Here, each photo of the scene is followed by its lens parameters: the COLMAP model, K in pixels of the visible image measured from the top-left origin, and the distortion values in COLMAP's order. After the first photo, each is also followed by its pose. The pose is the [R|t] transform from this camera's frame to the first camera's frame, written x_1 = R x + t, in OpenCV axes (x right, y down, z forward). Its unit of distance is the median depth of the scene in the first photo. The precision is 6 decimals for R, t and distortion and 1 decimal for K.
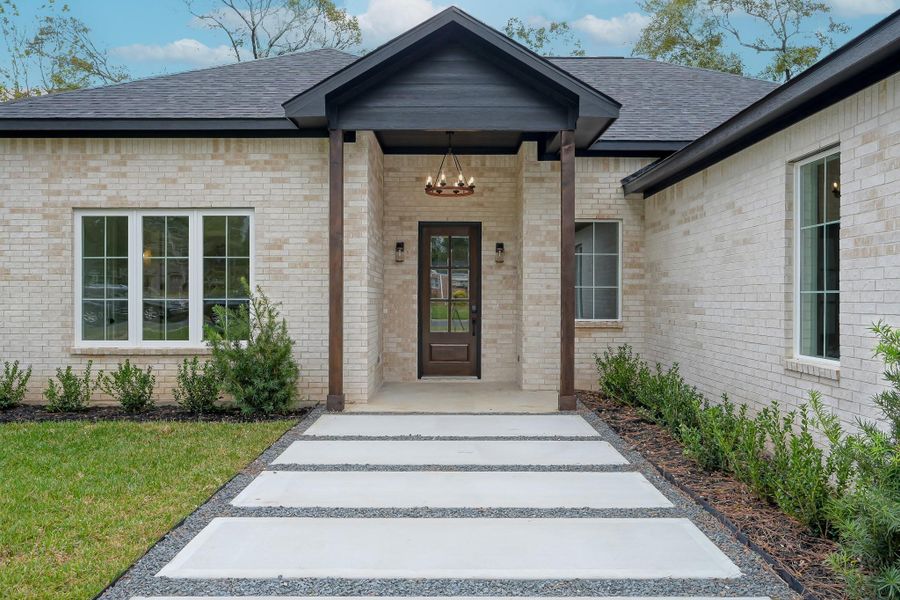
lens RADIAL K [[649.3, 0, 450.4], [0, 649.3, 298.9], [0, 0, 1]] dist [-0.006383, -0.000250]
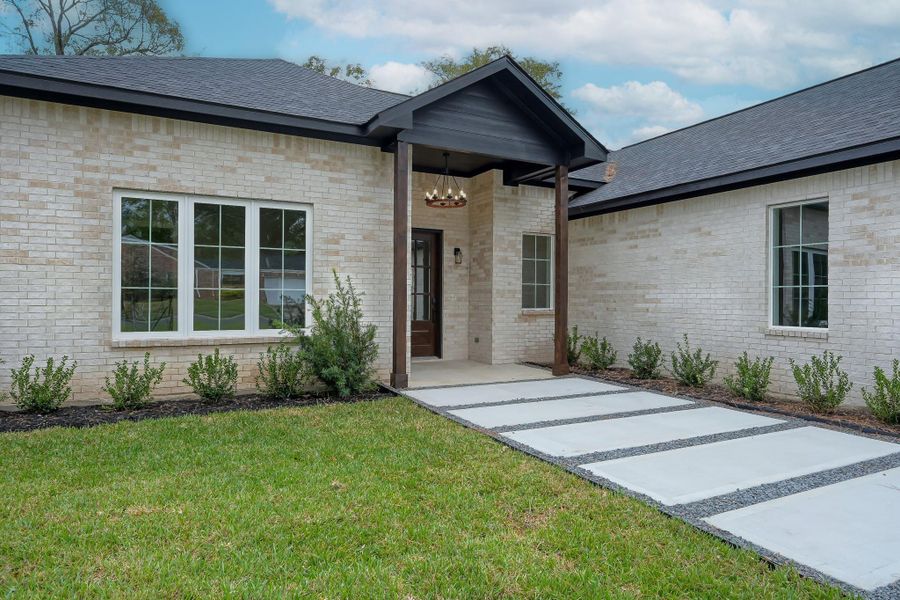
lens RADIAL K [[544.2, 0, 438.7], [0, 544.2, 299.4], [0, 0, 1]] dist [-0.001946, -0.001218]
pose [[0.892530, 0.004089, 0.450969, -0.519220], [-0.004036, 0.999991, -0.001079, 0.016560], [-0.450970, -0.000857, 0.892539, 0.108924]]
